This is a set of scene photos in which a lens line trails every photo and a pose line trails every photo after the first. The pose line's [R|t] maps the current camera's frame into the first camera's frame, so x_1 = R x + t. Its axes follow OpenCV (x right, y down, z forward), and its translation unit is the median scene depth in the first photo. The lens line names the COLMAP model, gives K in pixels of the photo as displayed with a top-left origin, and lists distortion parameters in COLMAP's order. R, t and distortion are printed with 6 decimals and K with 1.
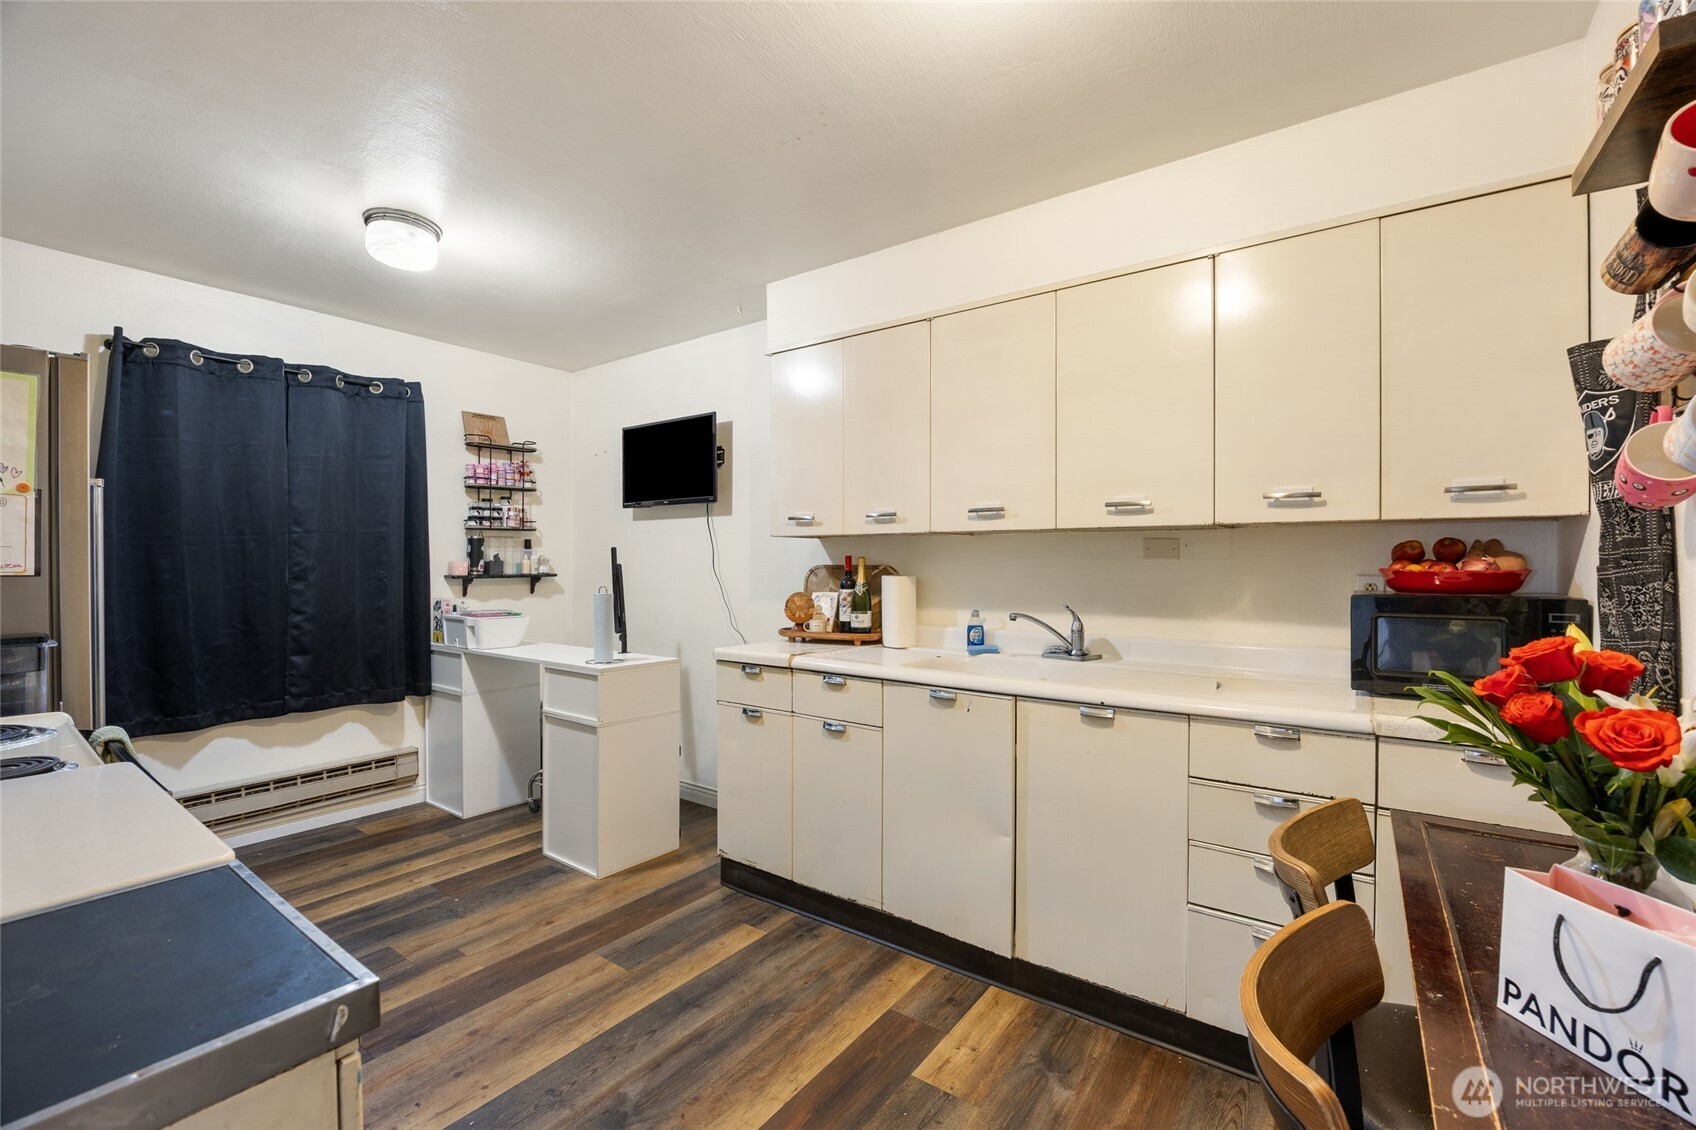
lens RADIAL K [[734.4, 0, 858.5], [0, 734.4, 563.2], [0, 0, 1]] dist [-0.019062, 0.001655]
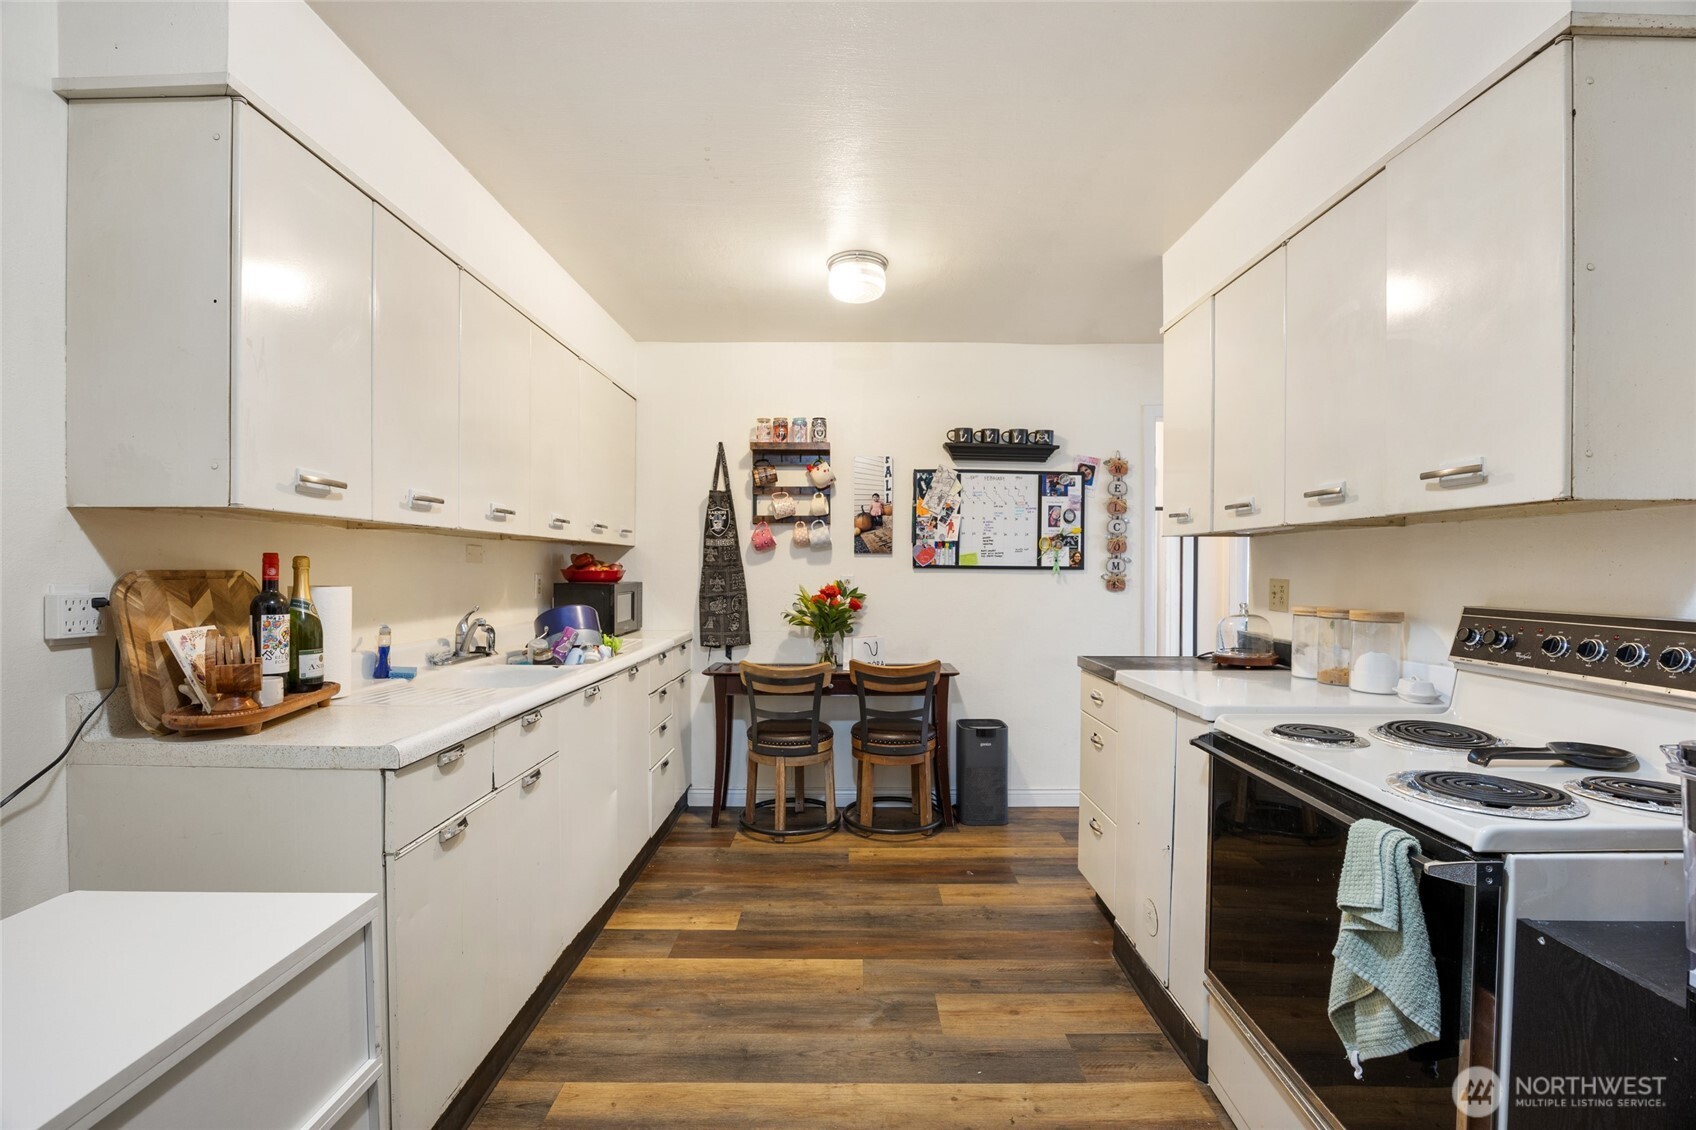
lens RADIAL K [[734.4, 0, 853.0], [0, 734.4, 570.2], [0, 0, 1]] dist [-0.019062, 0.001655]
pose [[-0.596502, -0.004010, 0.802602, -1.118225], [0.002036, 0.999977, 0.006510, -0.001225], [-0.802609, 0.005517, -0.596480, 1.549594]]
